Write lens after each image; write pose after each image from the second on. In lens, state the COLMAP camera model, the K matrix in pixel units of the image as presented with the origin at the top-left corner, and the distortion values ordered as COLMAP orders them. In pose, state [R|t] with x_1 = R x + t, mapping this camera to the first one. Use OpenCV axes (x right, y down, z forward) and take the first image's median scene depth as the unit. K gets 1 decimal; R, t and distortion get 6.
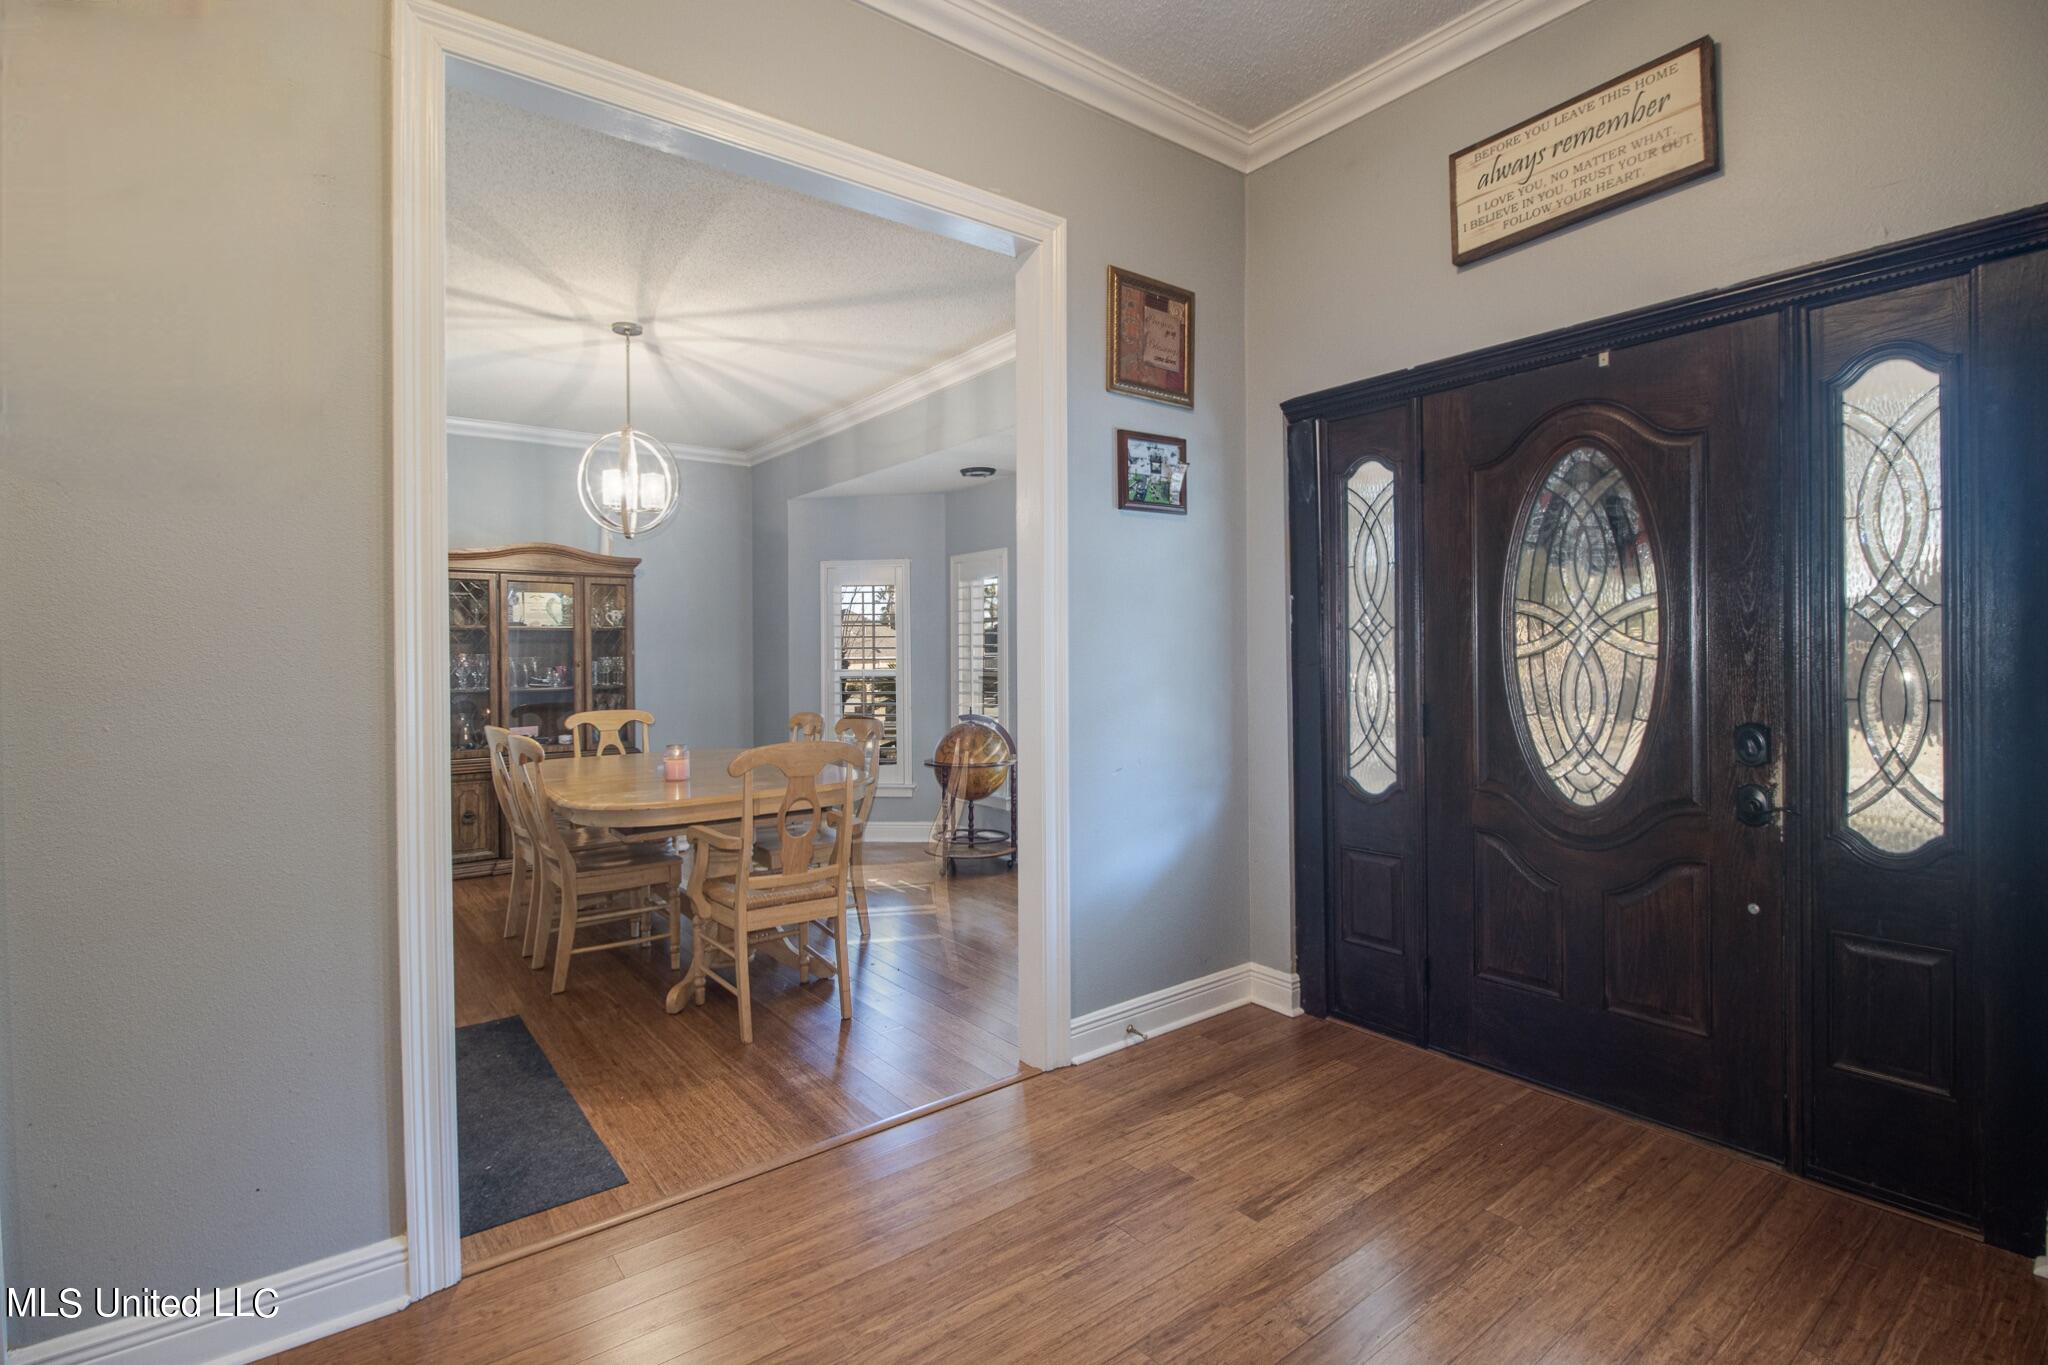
lens RADIAL K [[947.5, 0, 1017.6], [0, 947.5, 658.1], [0, 0, 1]] dist [-0.000492, -0.025343]
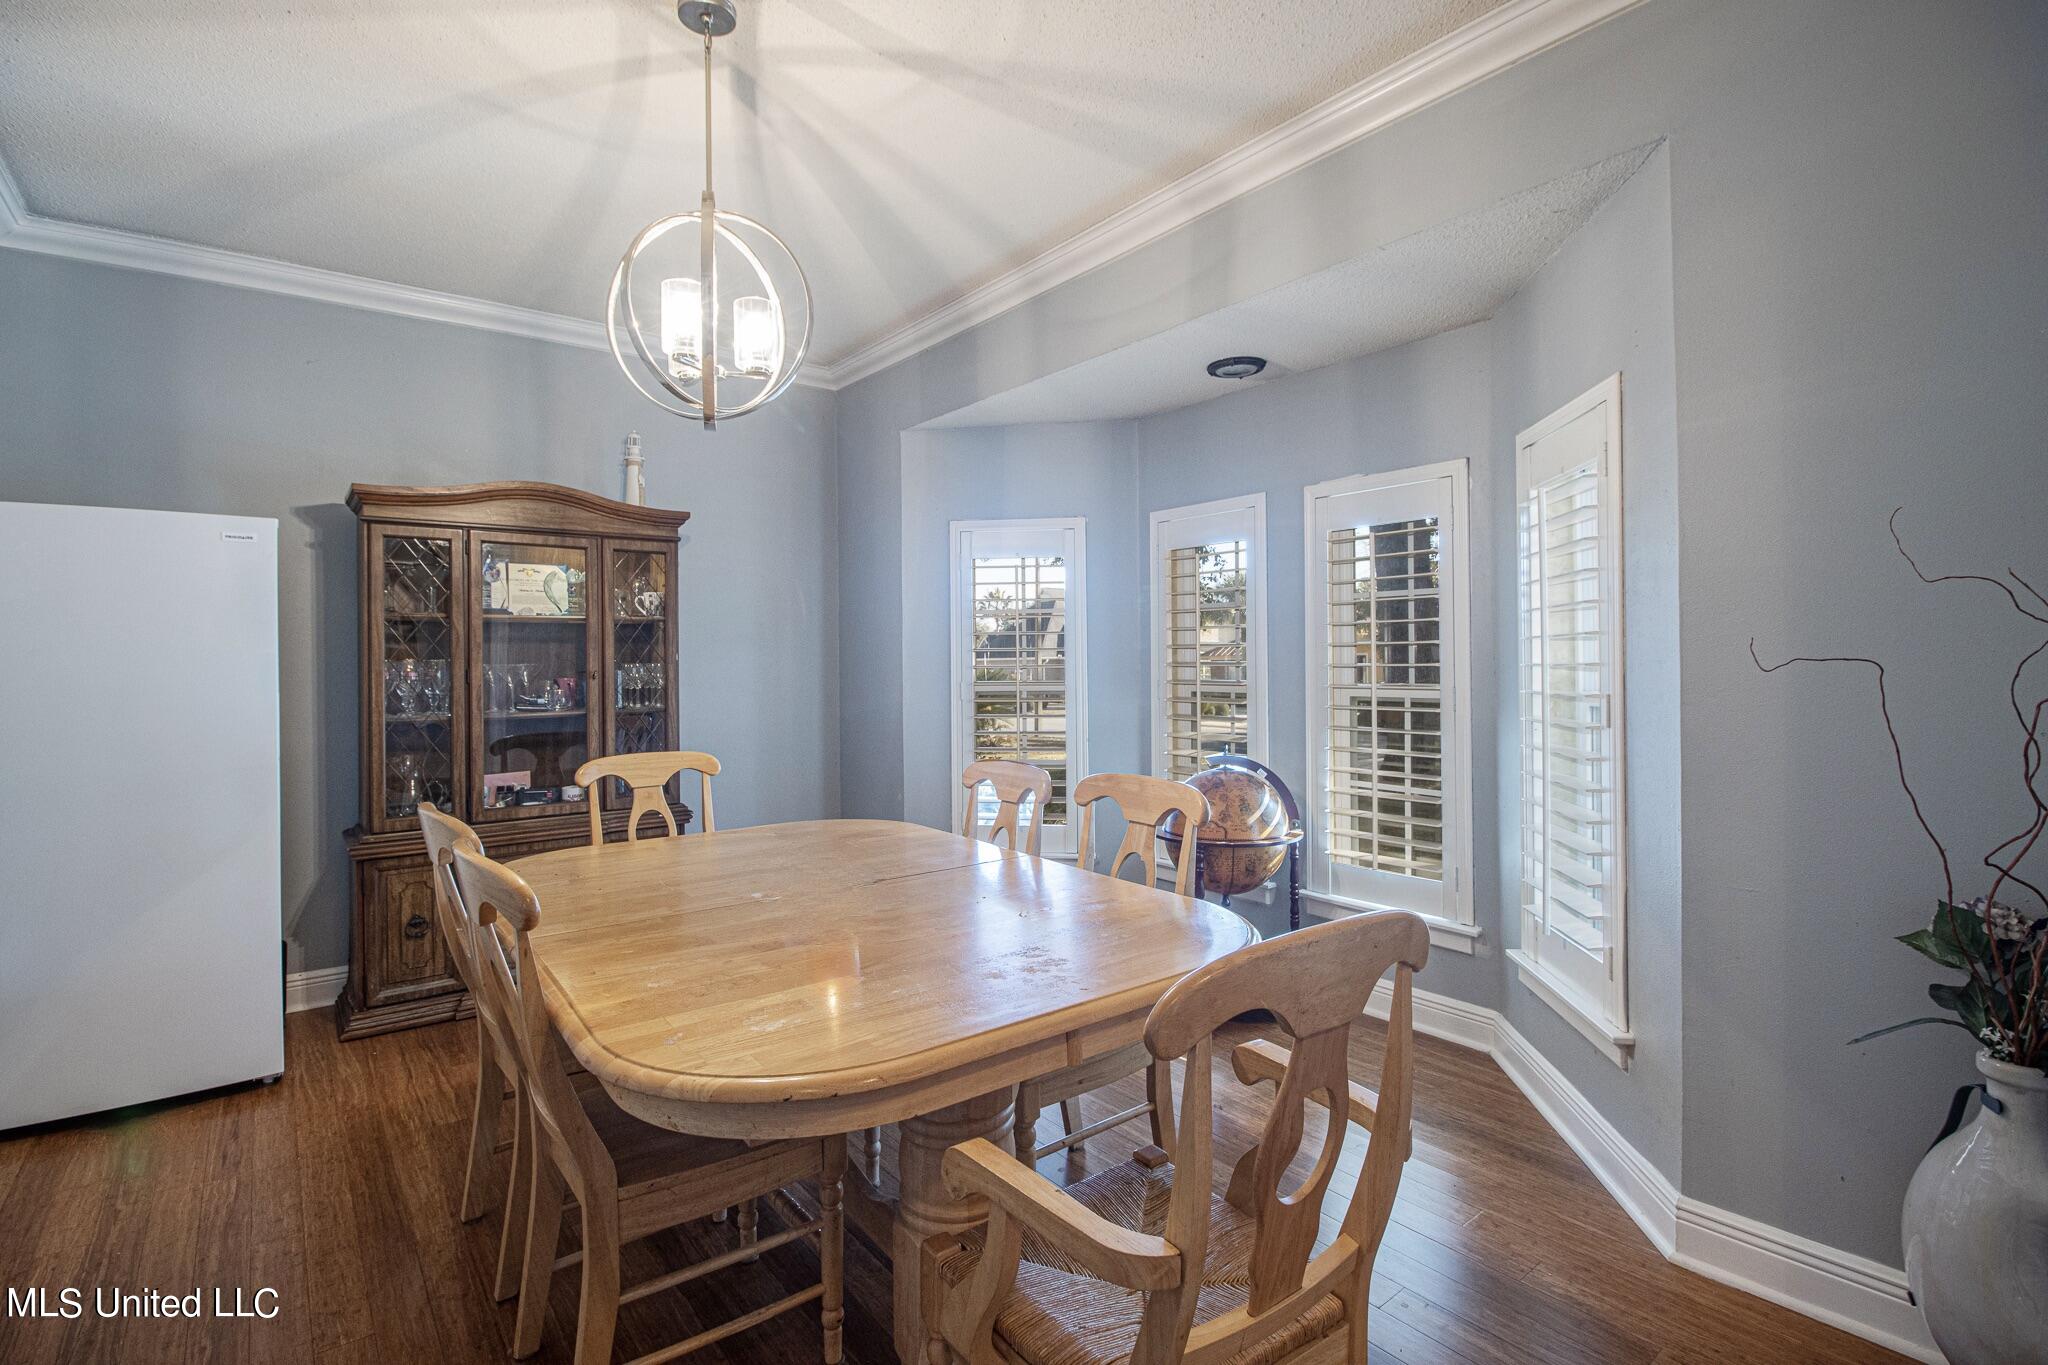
lens RADIAL K [[947.5, 0, 1017.6], [0, 947.5, 658.1], [0, 0, 1]] dist [-0.000492, -0.025343]
pose [[0.999999, -0.000819, 0.001500, -0.182246], [0.000826, 0.999989, -0.004633, -0.001926], [-0.001496, 0.004634, 0.999988, 0.367311]]
